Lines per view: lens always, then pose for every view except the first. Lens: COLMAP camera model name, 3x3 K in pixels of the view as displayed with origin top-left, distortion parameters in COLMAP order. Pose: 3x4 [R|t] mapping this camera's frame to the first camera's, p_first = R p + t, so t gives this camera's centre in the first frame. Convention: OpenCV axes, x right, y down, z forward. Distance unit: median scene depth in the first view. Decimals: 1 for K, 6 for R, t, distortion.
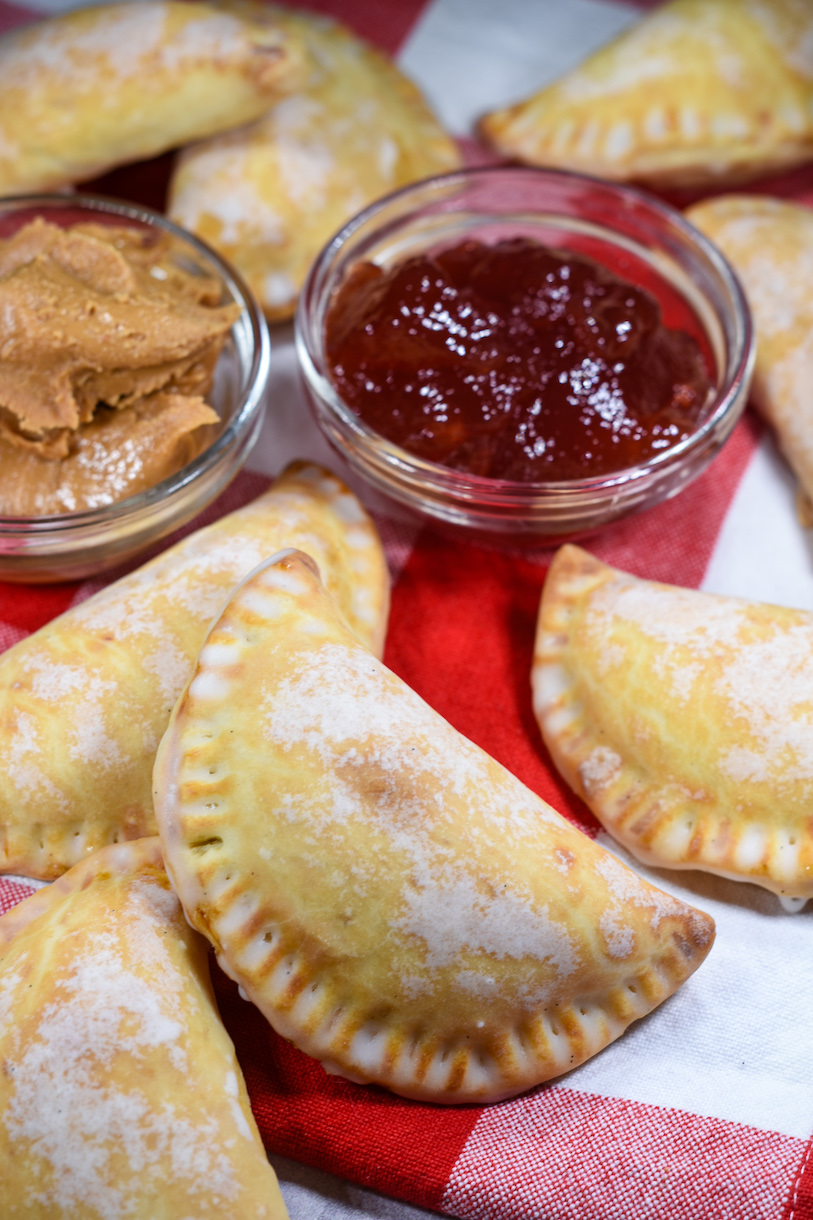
lens RADIAL K [[3095.9, 0, 409.9], [0, 3095.9, 601.4], [0, 0, 1]] dist [-0.172823, 0.000000]
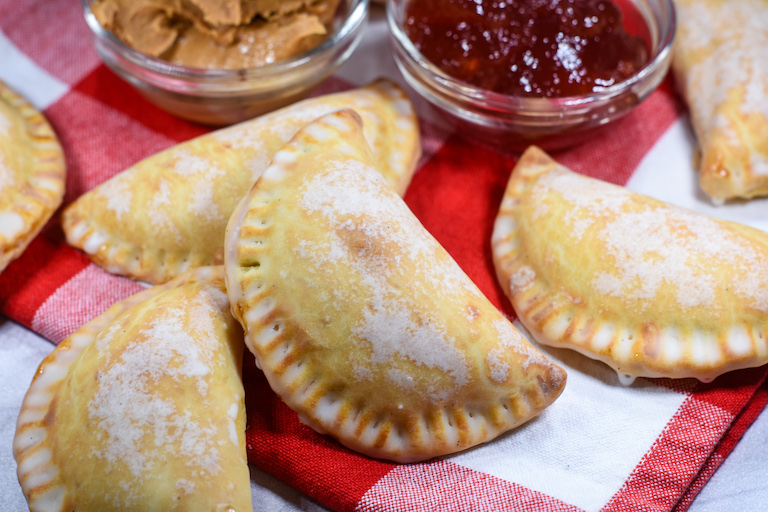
lens RADIAL K [[1948.9, 0, 382.5], [0, 1948.9, 255.5], [0, 0, 1]] dist [-0.172823, 0.000000]
pose [[0.975212, 0.153181, -0.159681, 0.156381], [-0.166429, 0.983339, -0.073109, 0.132877], [0.145822, 0.097873, 0.984458, 0.023430]]
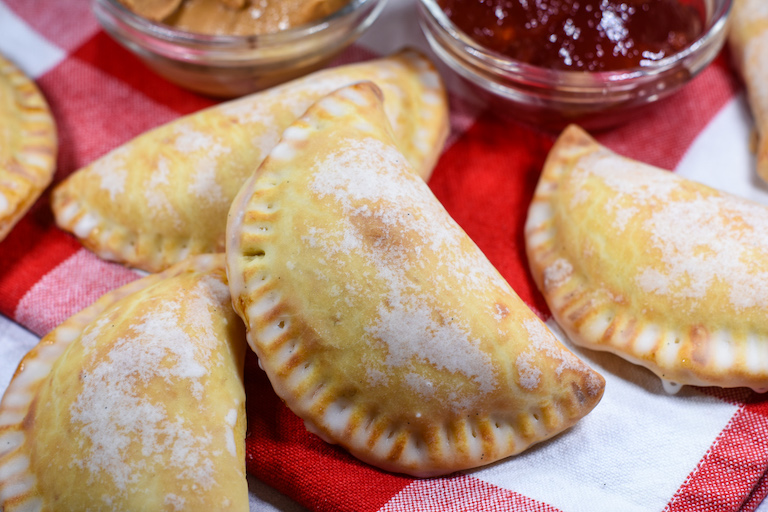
lens RADIAL K [[1948.9, 0, 381.4], [0, 1948.9, 262.0], [0, 0, 1]] dist [-0.172823, 0.000000]
pose [[0.968387, 0.170888, -0.181727, 0.151946], [-0.182677, 0.981895, -0.050120, 0.114102], [0.169872, 0.081733, 0.982071, 0.124945]]
